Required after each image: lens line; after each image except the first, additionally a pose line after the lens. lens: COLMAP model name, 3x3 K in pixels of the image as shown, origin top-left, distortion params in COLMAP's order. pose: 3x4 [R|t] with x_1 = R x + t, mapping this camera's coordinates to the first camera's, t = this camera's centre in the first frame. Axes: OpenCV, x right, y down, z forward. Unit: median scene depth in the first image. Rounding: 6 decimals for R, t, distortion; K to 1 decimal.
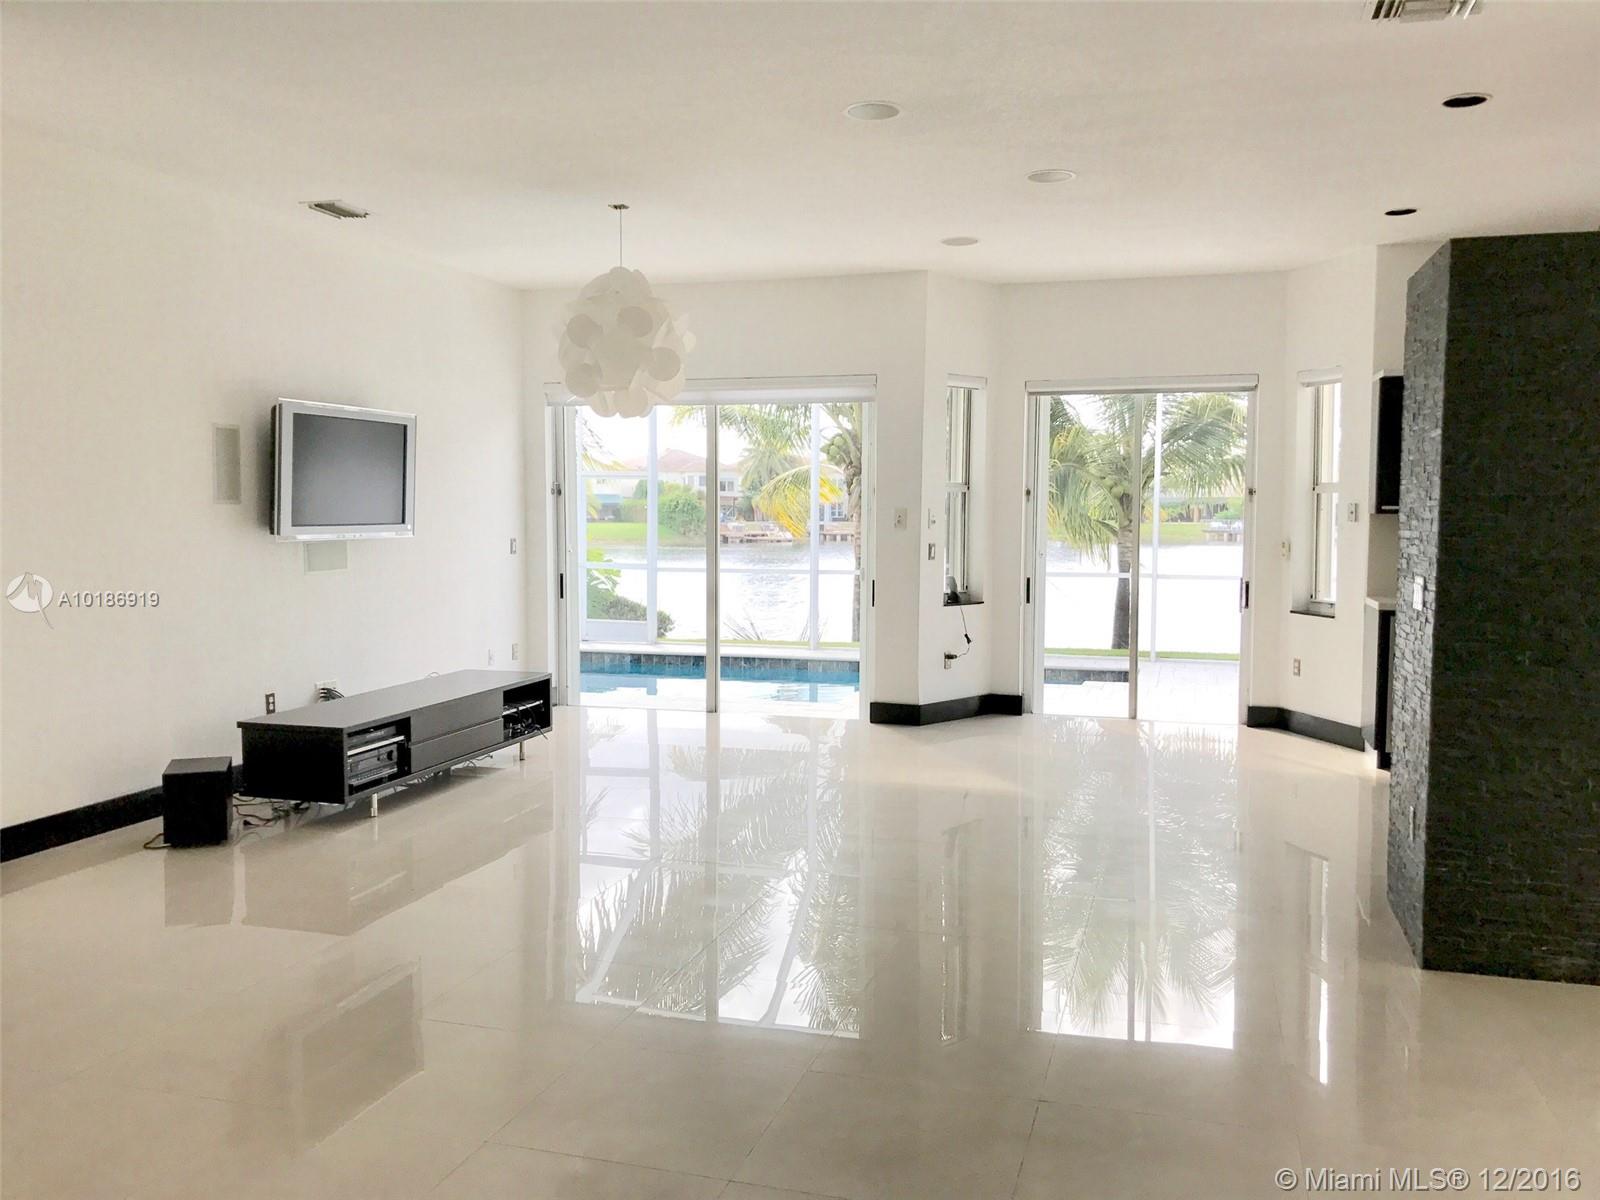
lens RADIAL K [[1313.7, 0, 800.0], [0, 1313.7, 600.0], [0, 0, 1]] dist [0.018481, -0.002409]
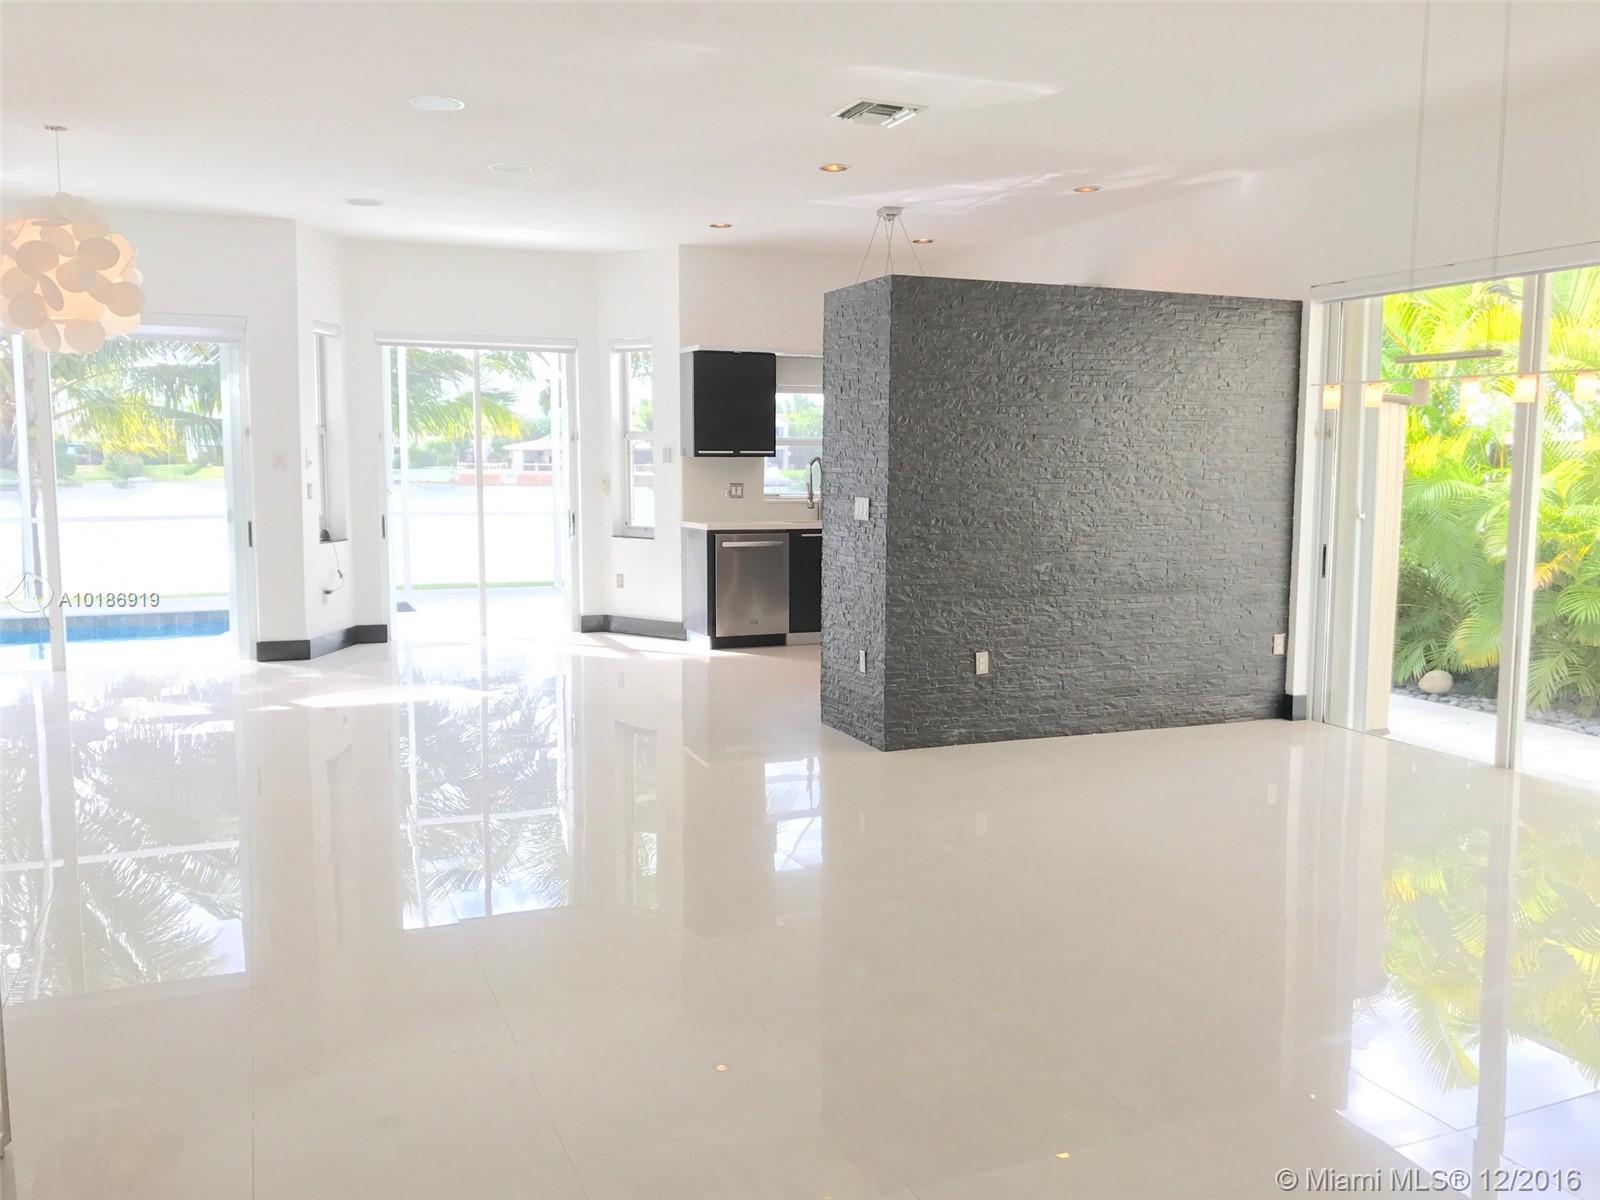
lens RADIAL K [[1308.2, 0, 800.0], [0, 1308.2, 600.0], [0, 0, 1]] dist [0.077780, -0.137195]
pose [[0.773887, -0.069487, 0.629500, -0.263269], [0.042344, 0.997416, 0.058043, 0.004618], [-0.631906, -0.018263, 0.774830, -0.055939]]
